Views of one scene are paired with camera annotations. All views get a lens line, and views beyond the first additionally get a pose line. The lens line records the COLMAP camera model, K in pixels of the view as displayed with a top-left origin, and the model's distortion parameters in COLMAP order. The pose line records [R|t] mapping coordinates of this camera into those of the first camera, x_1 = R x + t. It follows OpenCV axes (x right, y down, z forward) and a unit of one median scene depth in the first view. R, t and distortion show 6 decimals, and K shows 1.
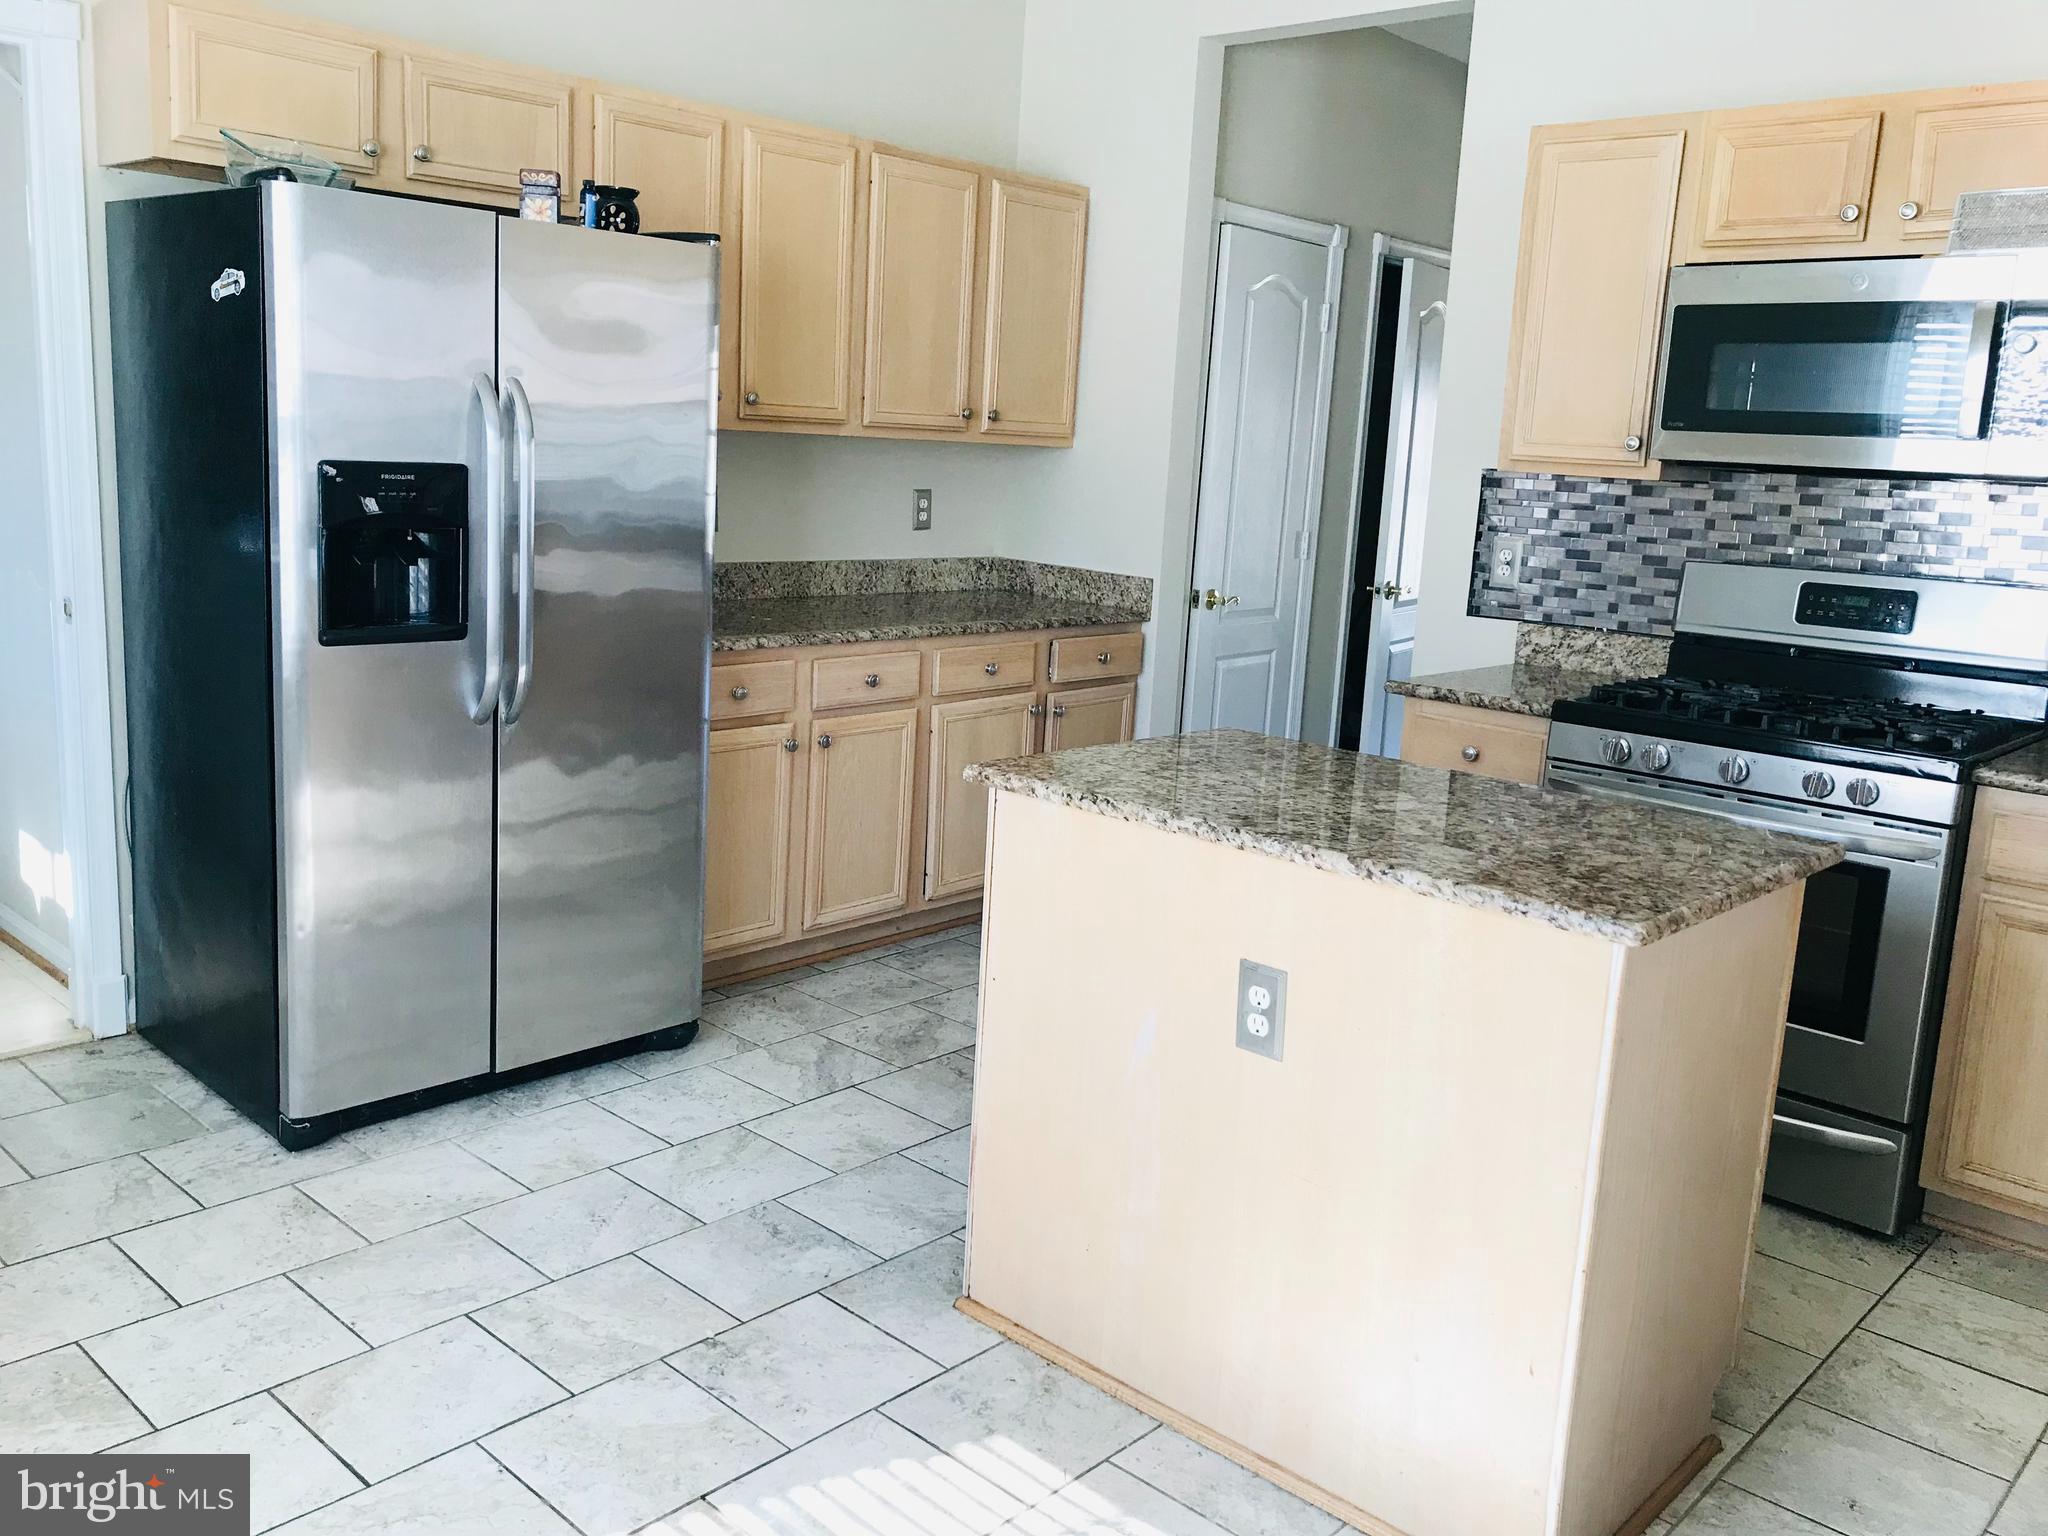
lens RADIAL K [[1678.9, 0, 1014.6], [0, 1678.9, 731.8], [0, 0, 1]] dist [0.027555, -0.047690]
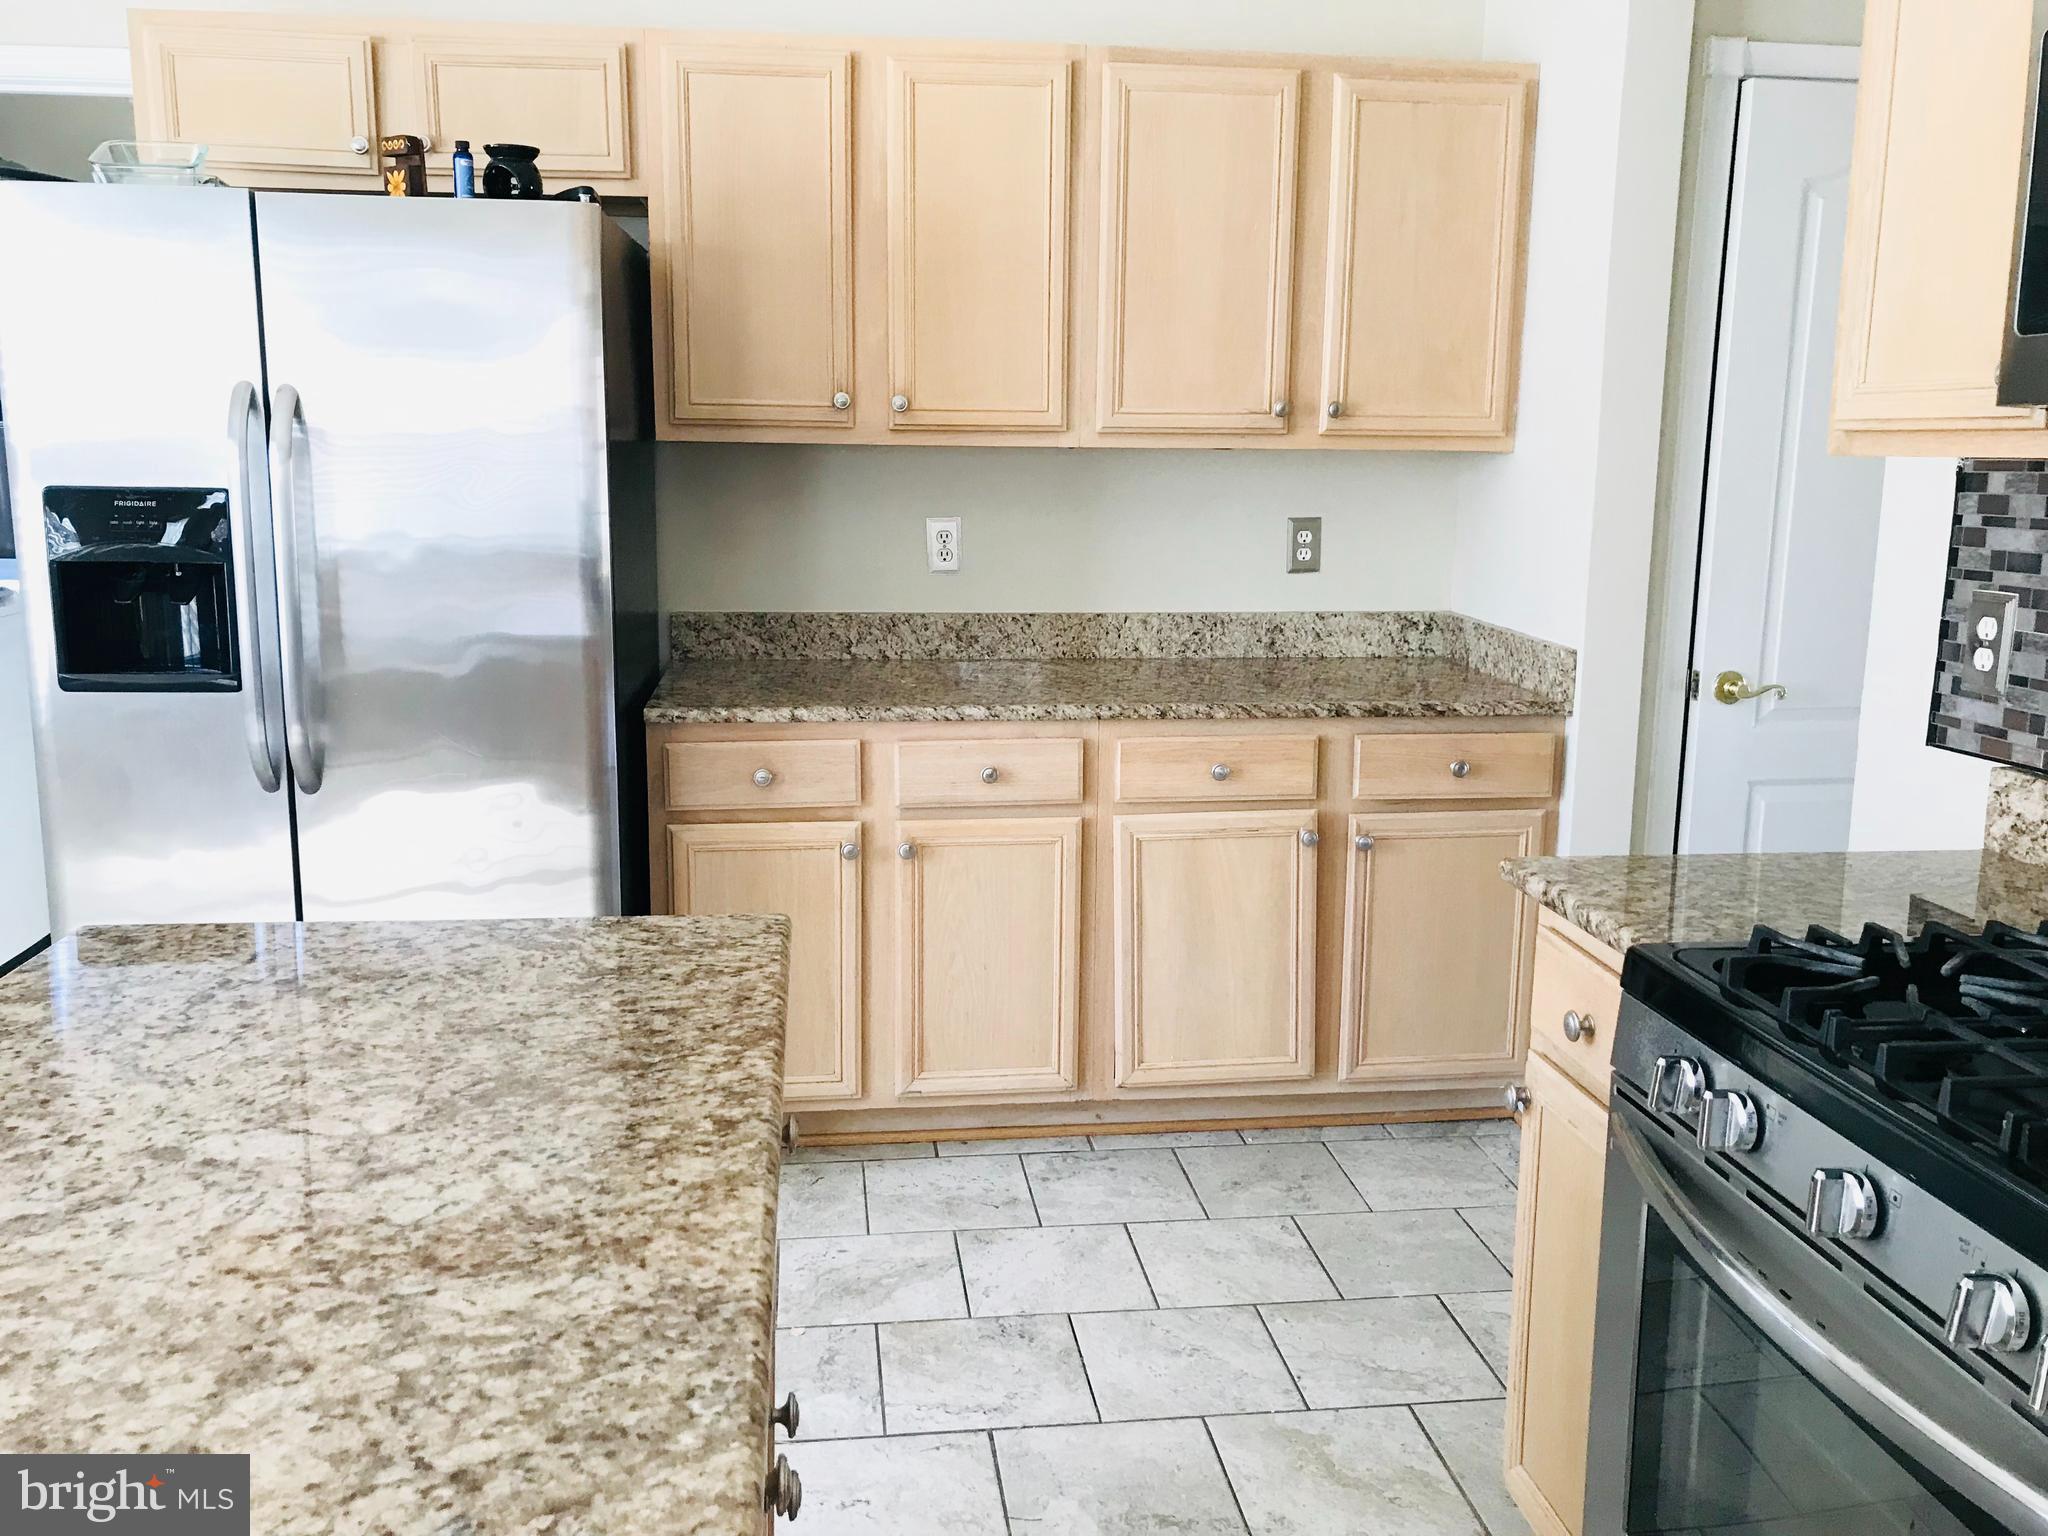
lens RADIAL K [[1687.4, 0, 1026.7], [0, 1687.4, 703.4], [0, 0, 1]] dist [0.035078, -0.005091]
pose [[0.765769, 0.055429, -0.640723, 0.448531], [-0.084295, 0.996335, -0.014553, -0.058605], [0.637568, 0.065154, 0.767634, 0.495821]]
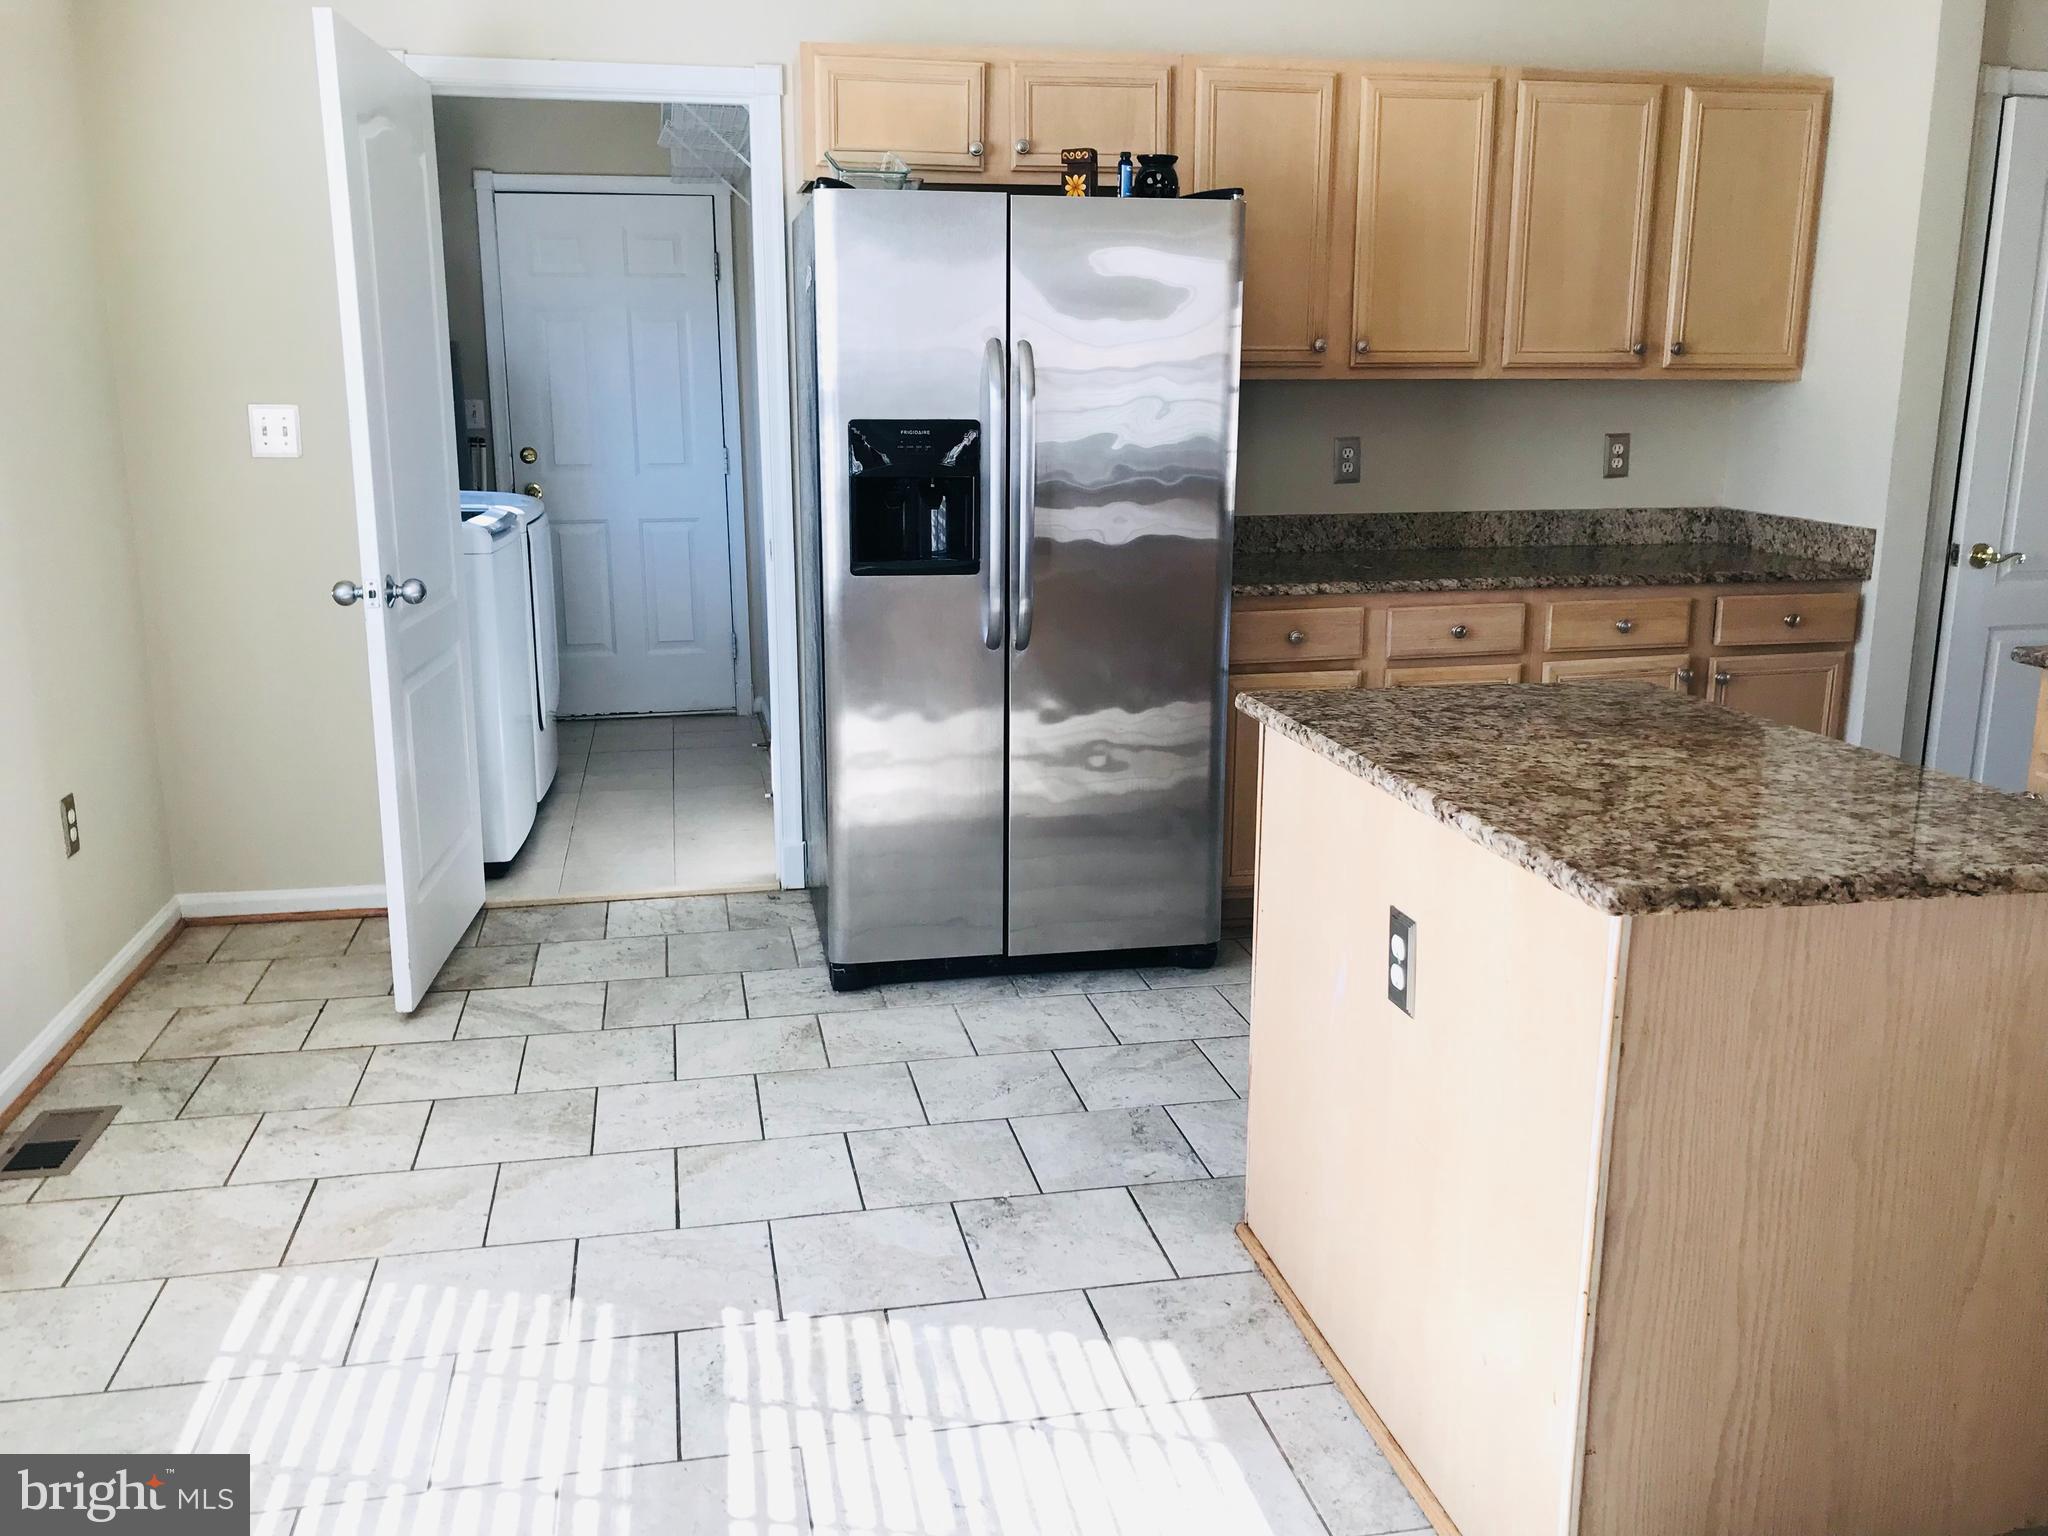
lens RADIAL K [[1683.2, 0, 1011.2], [0, 1683.2, 732.2], [0, 0, 1]] dist [0.006679, -0.008046]
pose [[0.813583, 0.067867, -0.577475, 0.301756], [-0.059484, 0.997669, 0.033445, 0.011874], [0.578398, 0.007140, 0.815723, 0.066514]]
